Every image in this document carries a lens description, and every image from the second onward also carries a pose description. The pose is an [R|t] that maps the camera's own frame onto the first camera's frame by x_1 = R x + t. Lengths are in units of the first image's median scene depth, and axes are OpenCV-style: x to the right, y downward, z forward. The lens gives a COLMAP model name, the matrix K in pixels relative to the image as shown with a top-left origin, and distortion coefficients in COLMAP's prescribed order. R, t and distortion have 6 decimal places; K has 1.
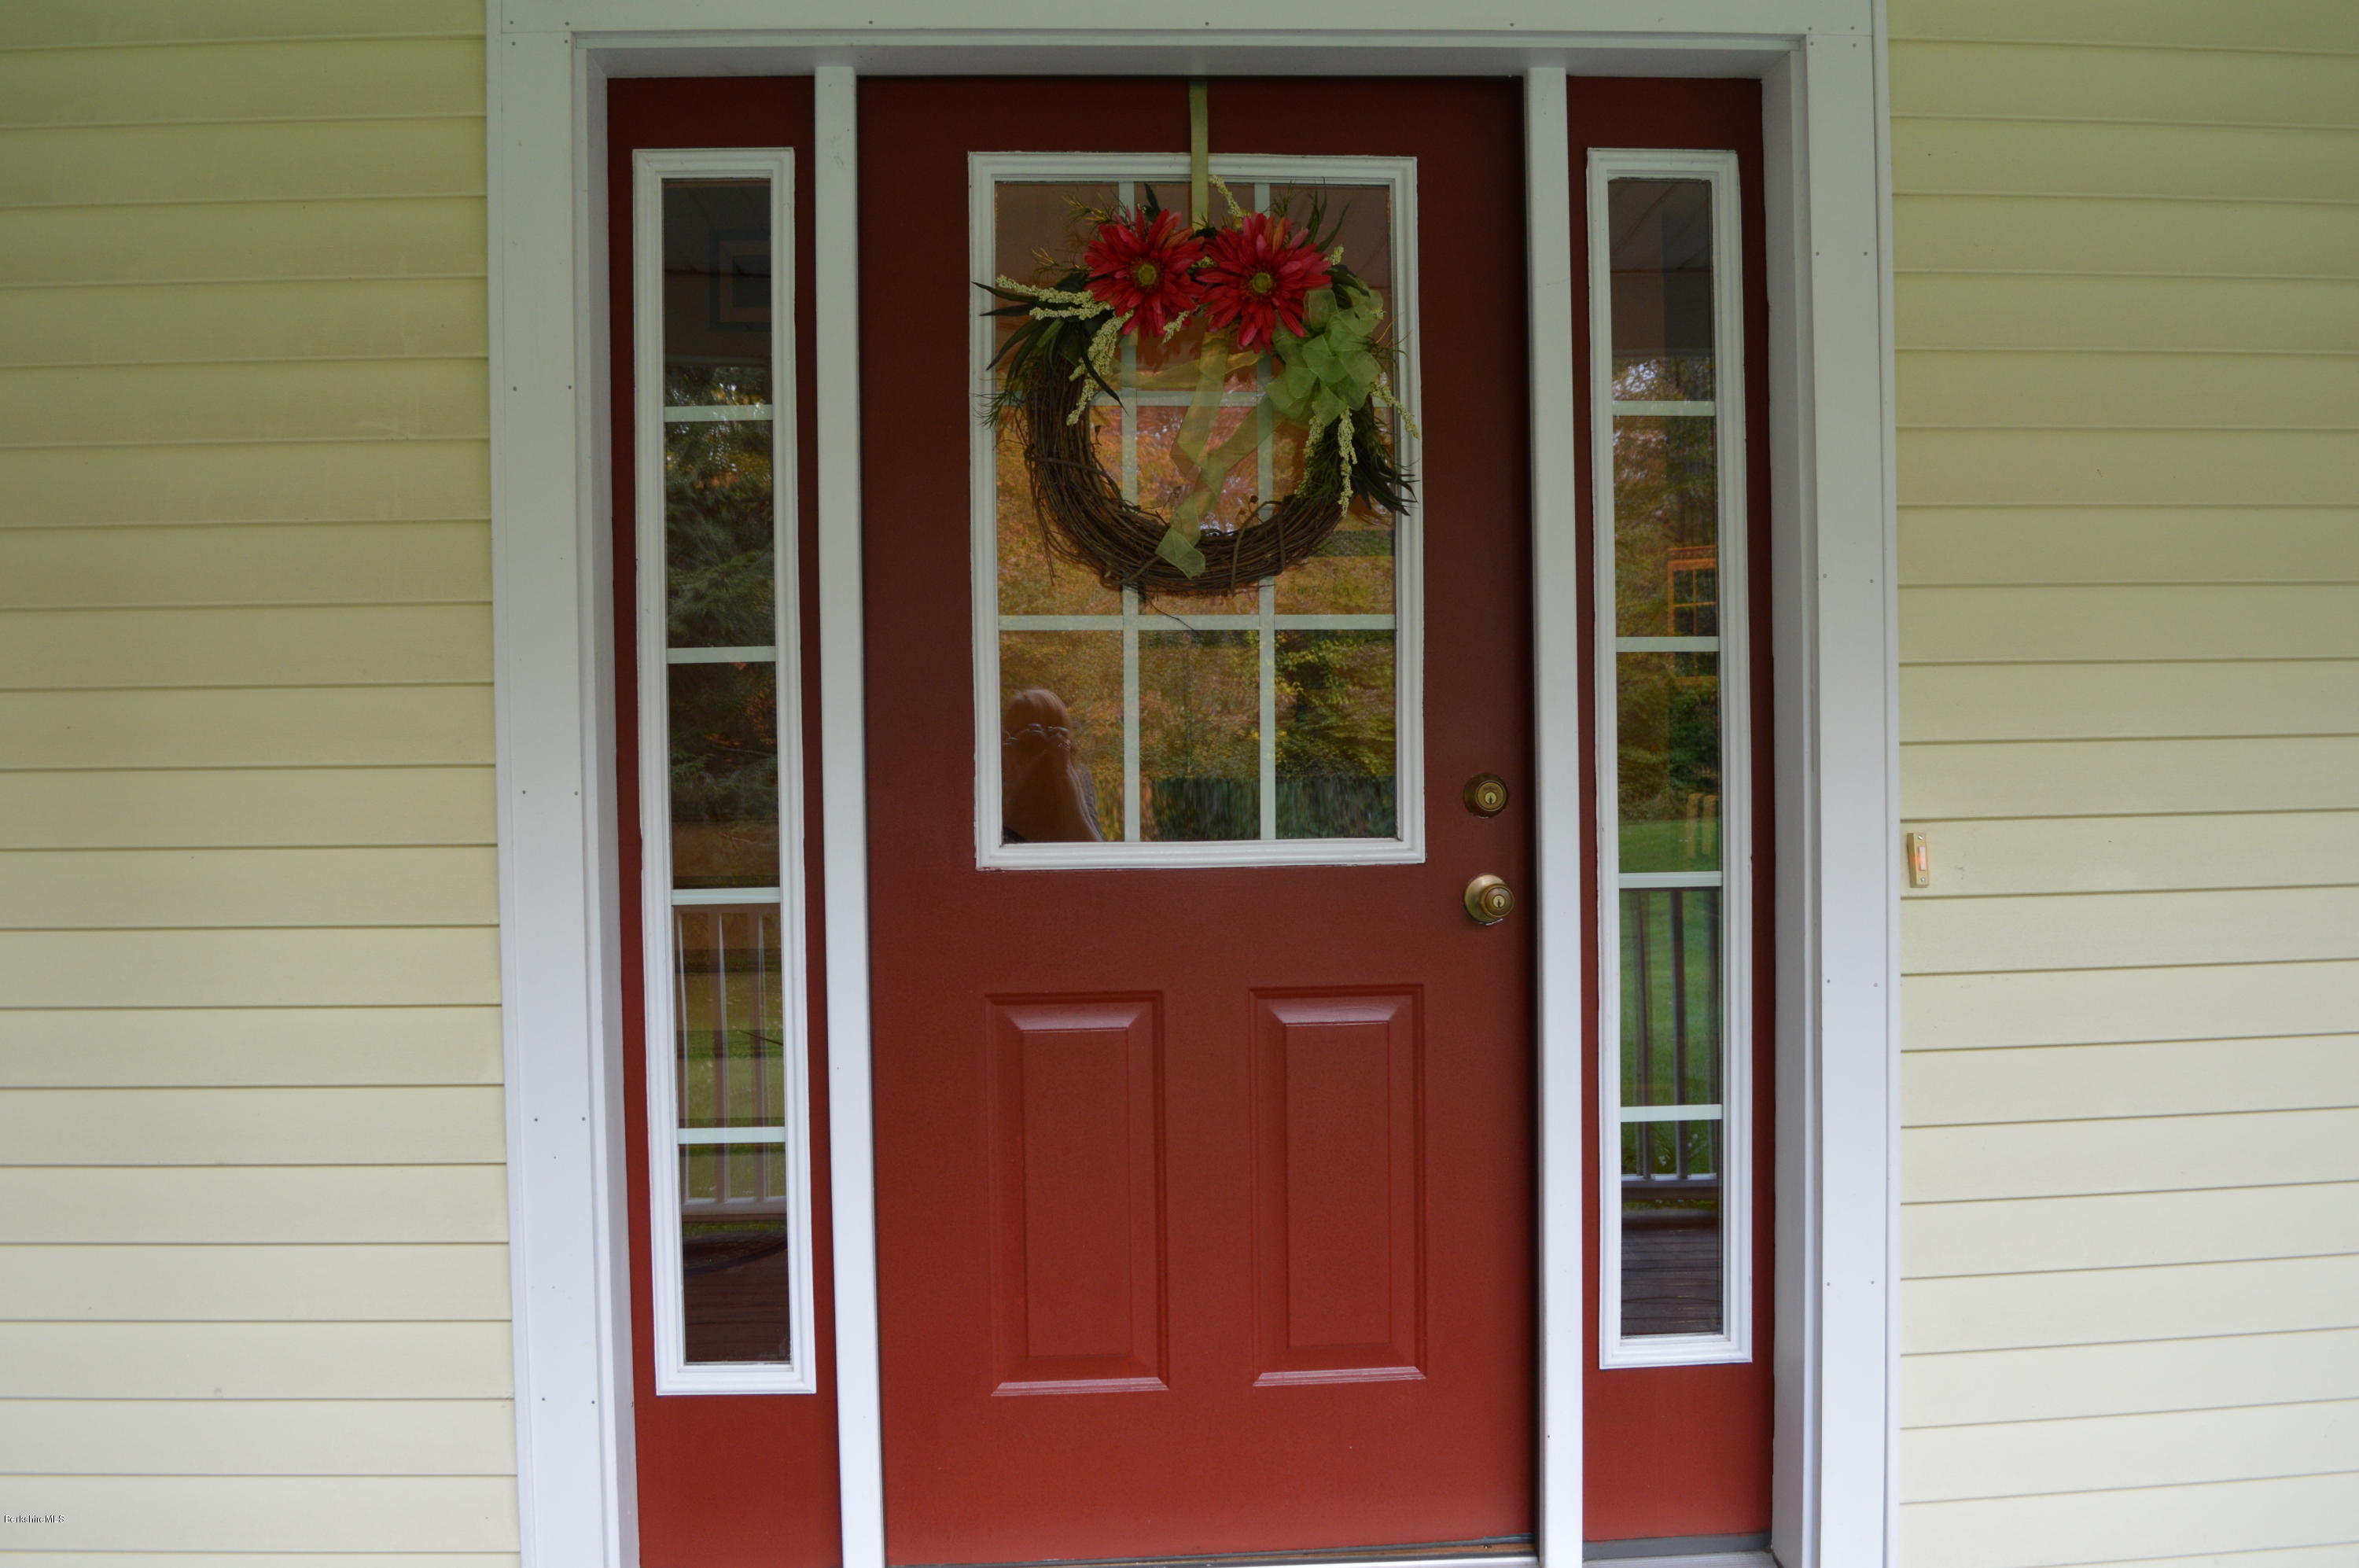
lens RADIAL K [[1880.6, 0, 1152.4], [0, 1880.6, 775.2], [0, 0, 1]] dist [-0.081960, 0.015048]
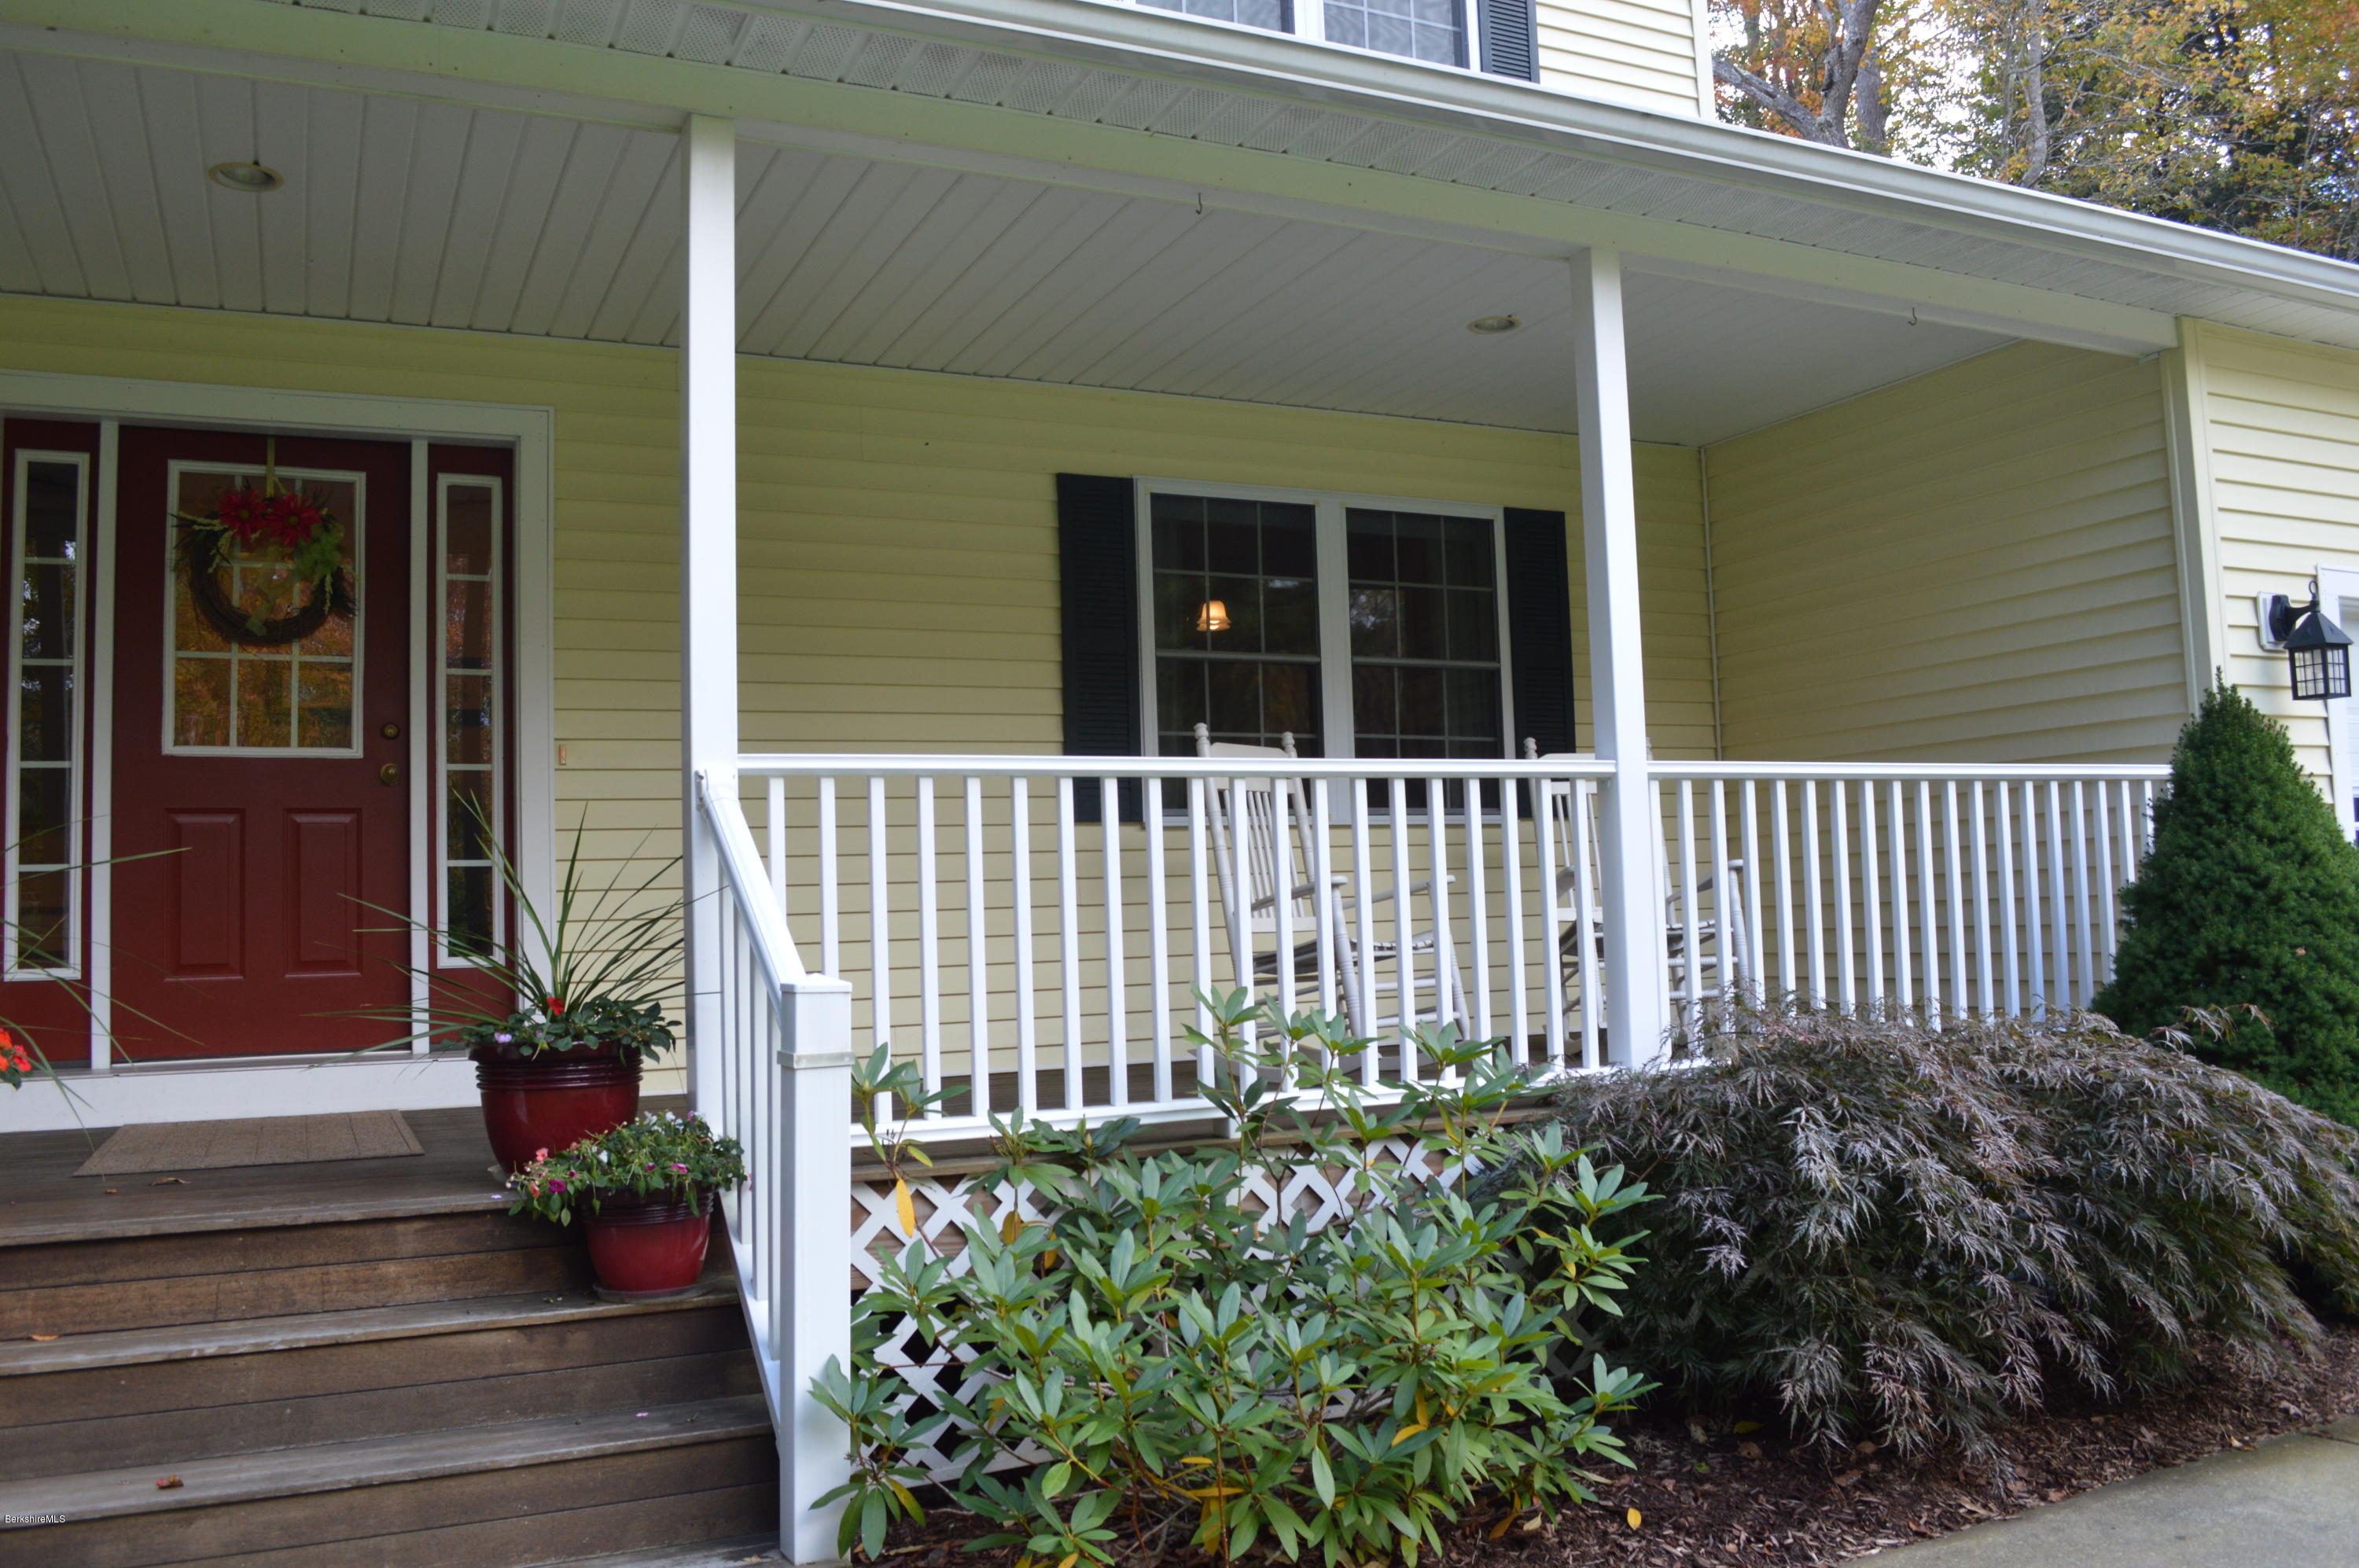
lens RADIAL K [[1880.6, 0, 1152.4], [0, 1880.6, 775.2], [0, 0, 1]] dist [-0.081960, 0.015048]
pose [[0.925660, 0.014396, 0.378082, 0.187637], [0.025153, 0.994724, -0.099459, 0.338923], [-0.377519, 0.101575, 0.920414, -1.617512]]
